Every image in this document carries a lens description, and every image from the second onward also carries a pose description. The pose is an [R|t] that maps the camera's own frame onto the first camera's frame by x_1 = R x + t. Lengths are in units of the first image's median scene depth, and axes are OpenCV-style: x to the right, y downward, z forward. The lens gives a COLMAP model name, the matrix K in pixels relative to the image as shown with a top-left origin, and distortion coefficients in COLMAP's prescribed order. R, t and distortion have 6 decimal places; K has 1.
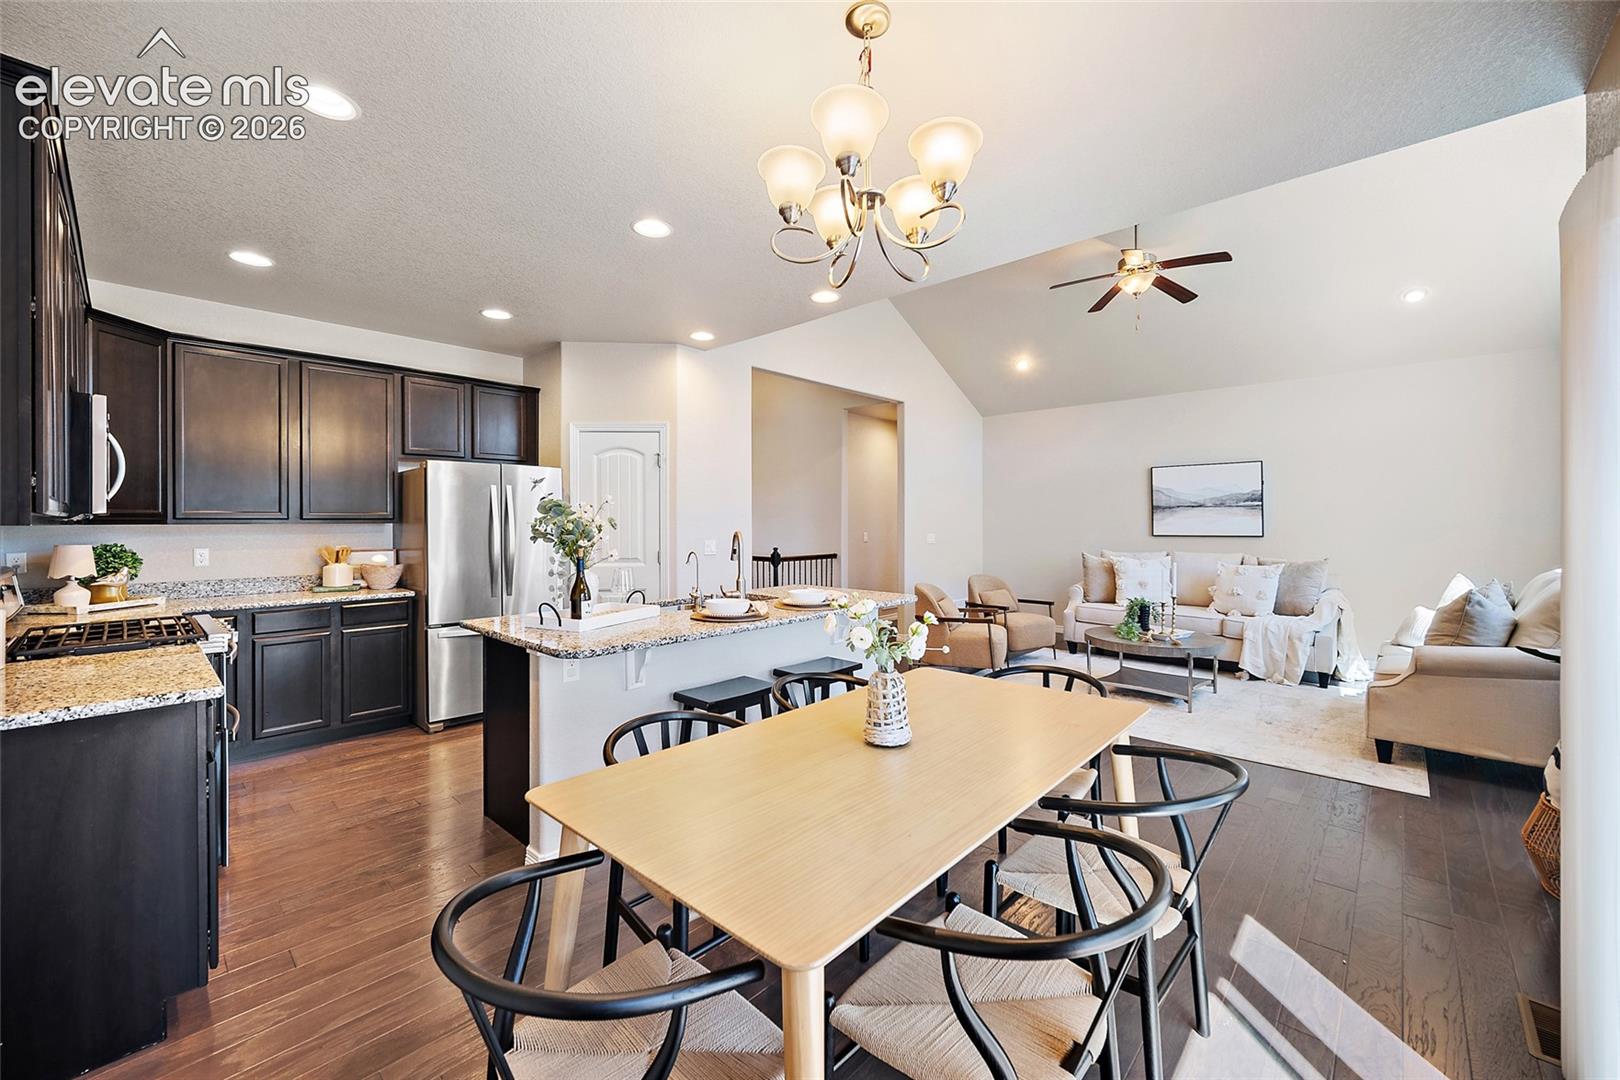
lens RADIAL K [[634.5, 0, 815.2], [0, 634.5, 523.8], [0, 0, 1]] dist [-0.005431, 0.001208]
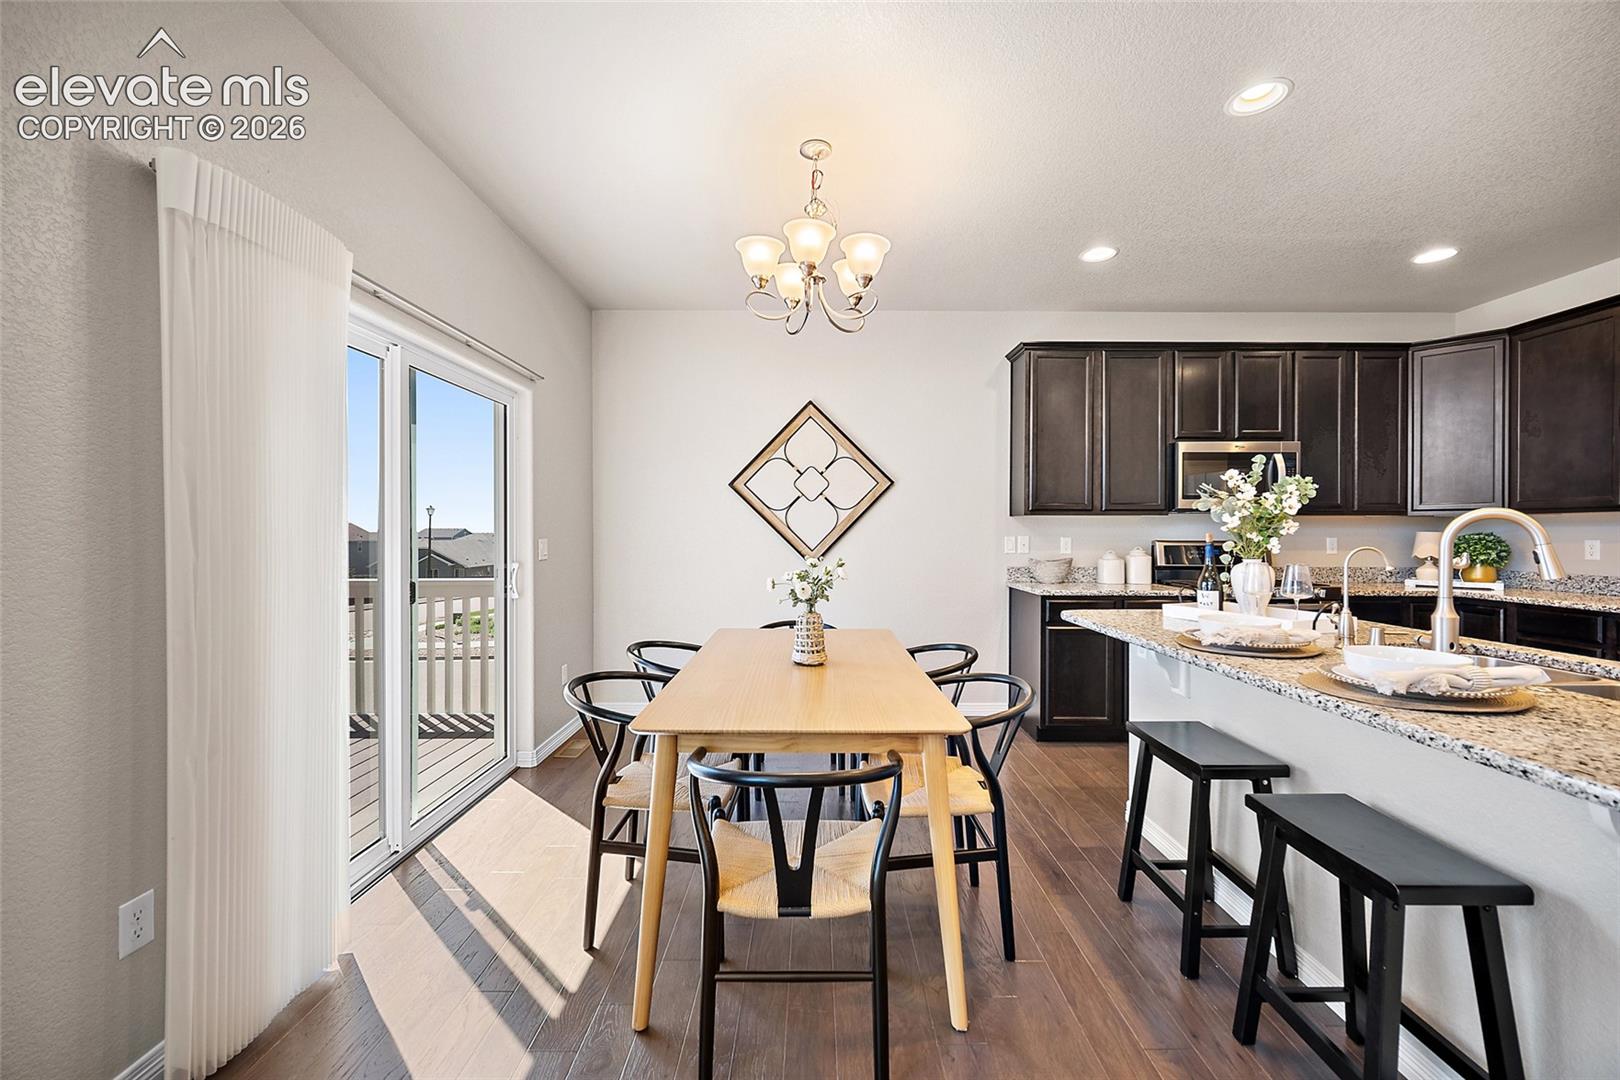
lens RADIAL K [[634.5, 0, 815.9], [0, 634.5, 533.5], [0, 0, 1]] dist [-0.005431, 0.001208]
pose [[-0.732928, 0.005284, -0.680285, 0.312388], [0.000271, 0.999972, 0.007475, 0.015115], [0.680306, 0.005294, -0.732909, 0.606166]]
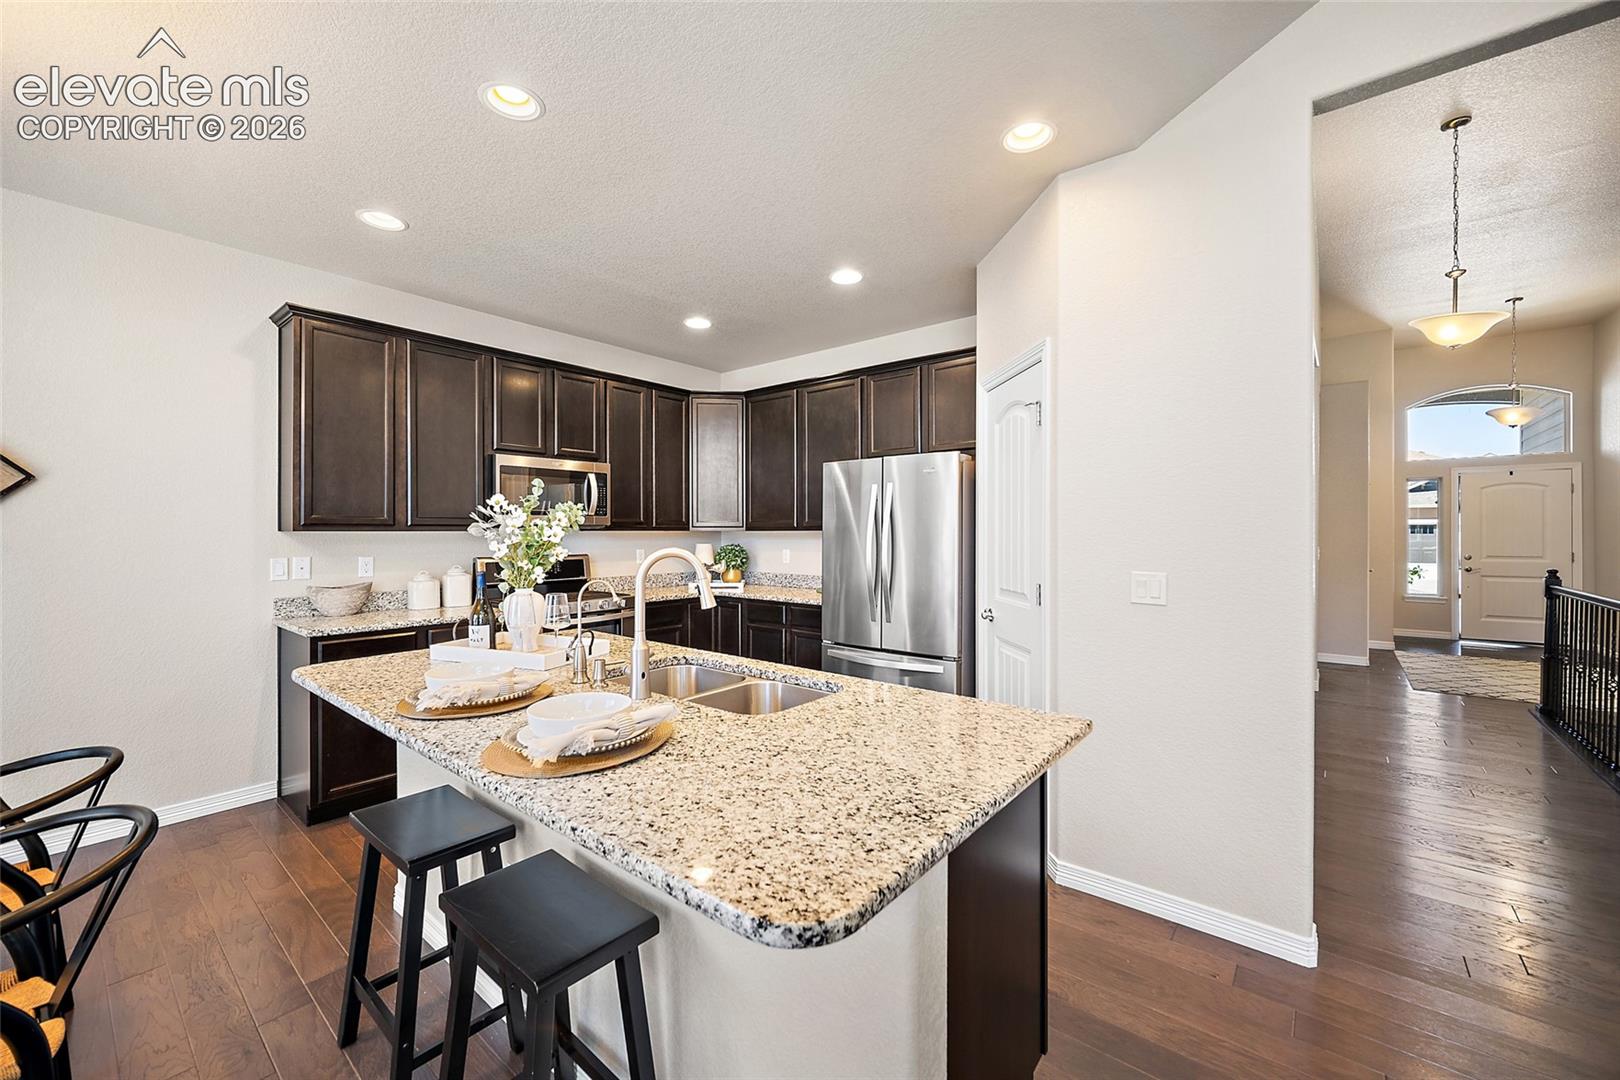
lens RADIAL K [[634.5, 0, 816.7], [0, 634.5, 534.3], [0, 0, 1]] dist [-0.005431, 0.001208]
pose [[0.066981, 0.008803, -0.997715, 0.227061], [-0.001763, 0.999961, 0.008704, -0.002713], [0.997753, 0.001176, 0.066994, 0.653855]]
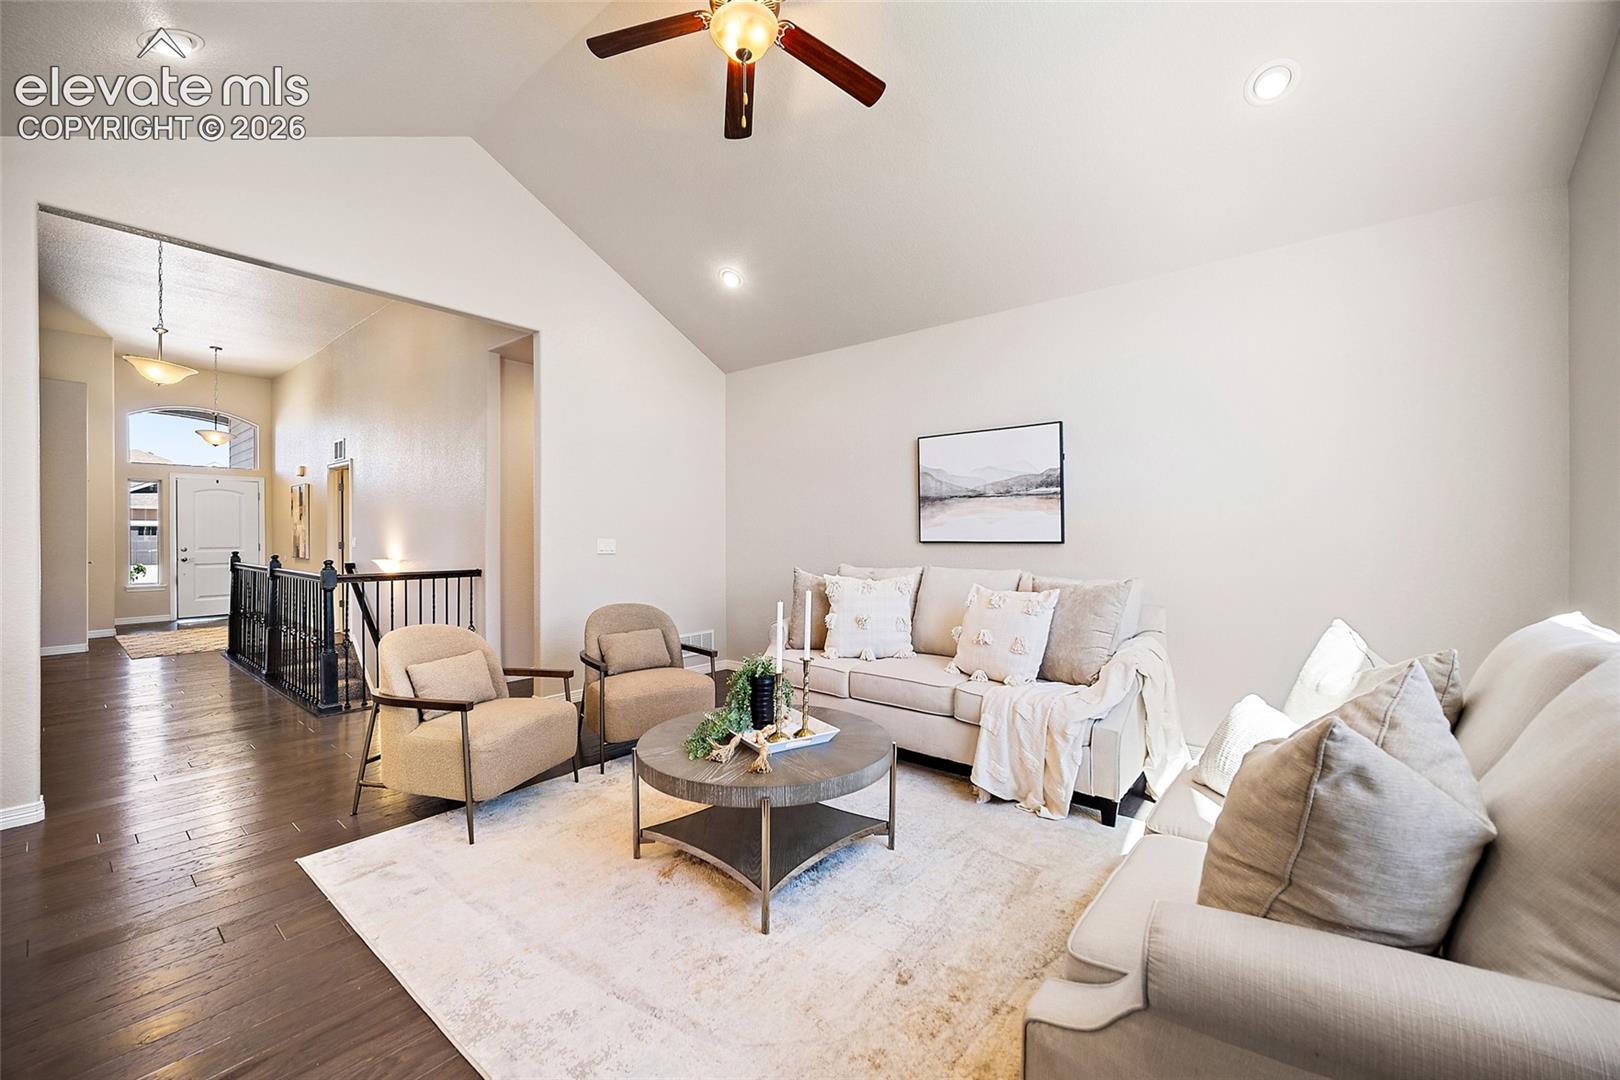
lens RADIAL K [[634.5, 0, 814.3], [0, 634.5, 536.9], [0, 0, 1]] dist [-0.005431, 0.001208]
pose [[0.997606, 0.003231, 0.069082, 0.455783], [-0.003282, 0.999994, 0.000632, 0.015875], [-0.069080, -0.000857, 0.997611, 0.426155]]
